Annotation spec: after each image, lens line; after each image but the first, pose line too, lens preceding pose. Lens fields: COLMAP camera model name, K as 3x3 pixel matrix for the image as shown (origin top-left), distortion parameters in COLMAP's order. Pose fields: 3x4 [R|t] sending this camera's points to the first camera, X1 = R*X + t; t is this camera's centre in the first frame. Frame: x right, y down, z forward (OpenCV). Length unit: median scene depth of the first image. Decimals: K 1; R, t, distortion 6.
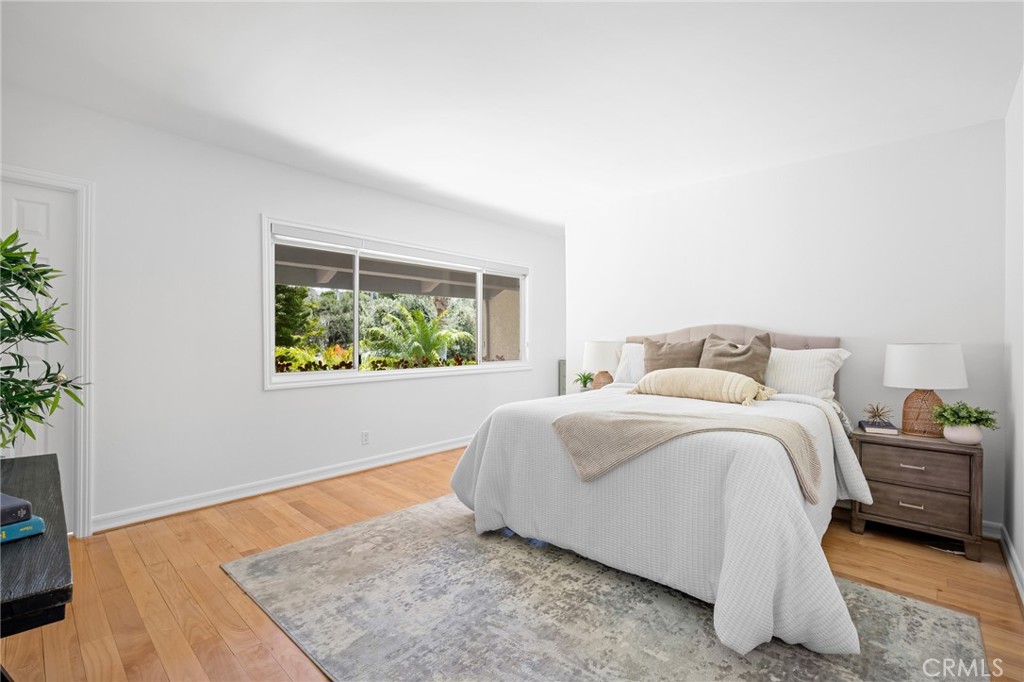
lens RADIAL K [[448.0, 0, 512.0], [0, 448.0, 341.0], [0, 0, 1]] dist [0.002289, 0.000129]
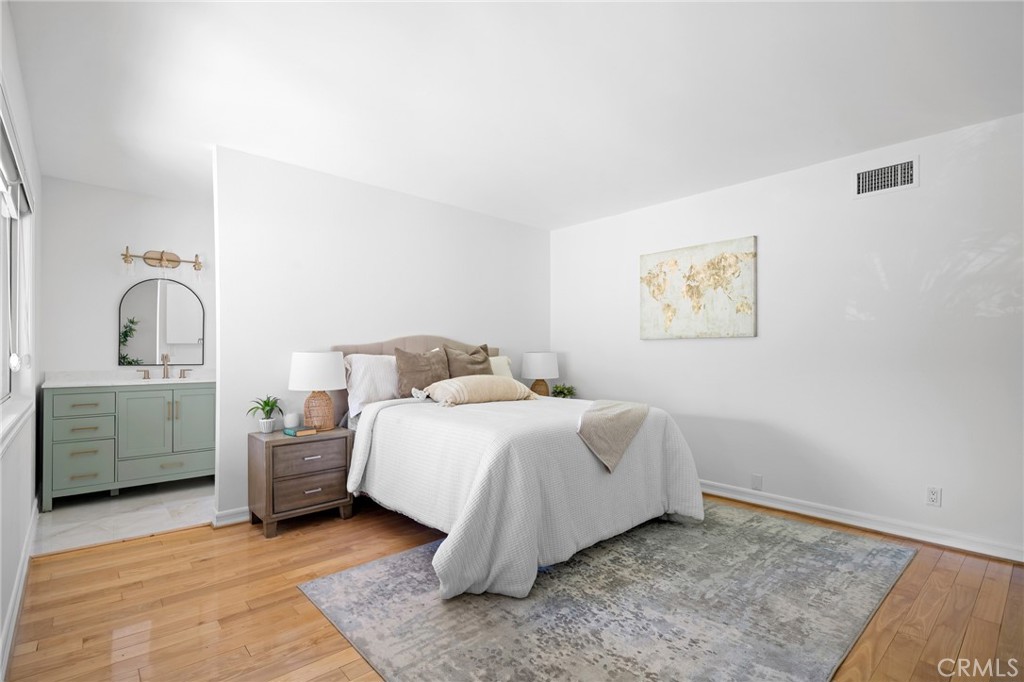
lens RADIAL K [[485.4, 0, 513.7], [0, 485.4, 343.4], [0, 0, 1]] dist [-0.000001, 0.000158]
pose [[0.101555, 0.018733, 0.994654, -1.132749], [0.001892, 0.999817, -0.019024, 0.005915], [-0.994828, 0.003814, 0.101501, 1.140186]]
